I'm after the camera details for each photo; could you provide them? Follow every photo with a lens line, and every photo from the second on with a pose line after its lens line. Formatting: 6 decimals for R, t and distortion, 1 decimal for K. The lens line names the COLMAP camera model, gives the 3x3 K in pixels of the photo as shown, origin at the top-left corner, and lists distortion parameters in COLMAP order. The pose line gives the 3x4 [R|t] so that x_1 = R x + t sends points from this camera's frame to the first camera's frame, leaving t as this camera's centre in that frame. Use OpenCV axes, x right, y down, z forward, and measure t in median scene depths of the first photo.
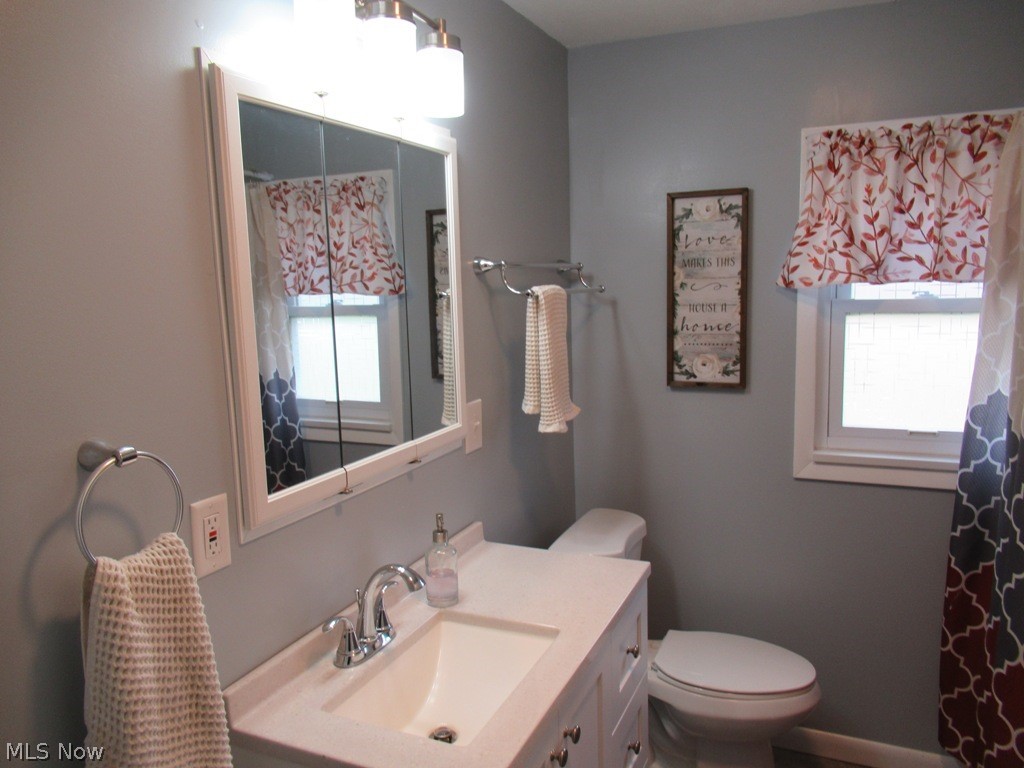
lens RADIAL K [[763.4, 0, 512.0], [0, 763.4, 384.0], [0, 0, 1]] dist [-0.019870, 0.004366]
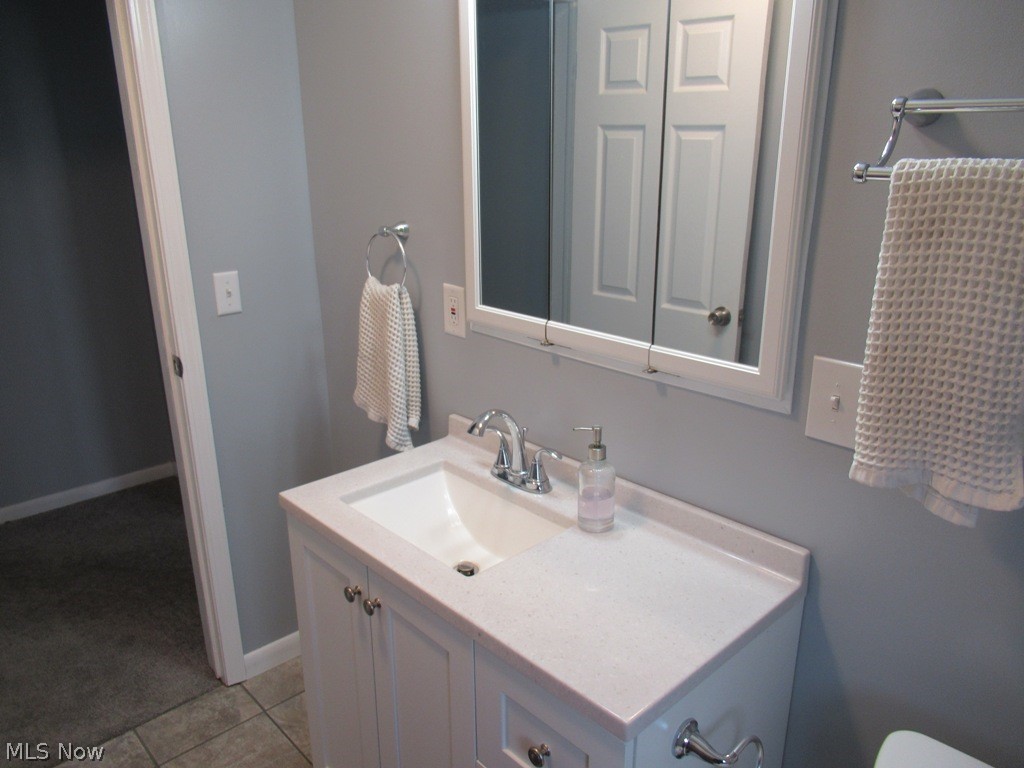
lens RADIAL K [[763.4, 0, 512.0], [0, 763.4, 384.0], [0, 0, 1]] dist [-0.019870, 0.004366]
pose [[-0.369642, 0.320839, -0.872025, 0.769465], [-0.114340, 0.915655, 0.385359, -0.217893], [0.922113, 0.242152, -0.301779, 1.342699]]
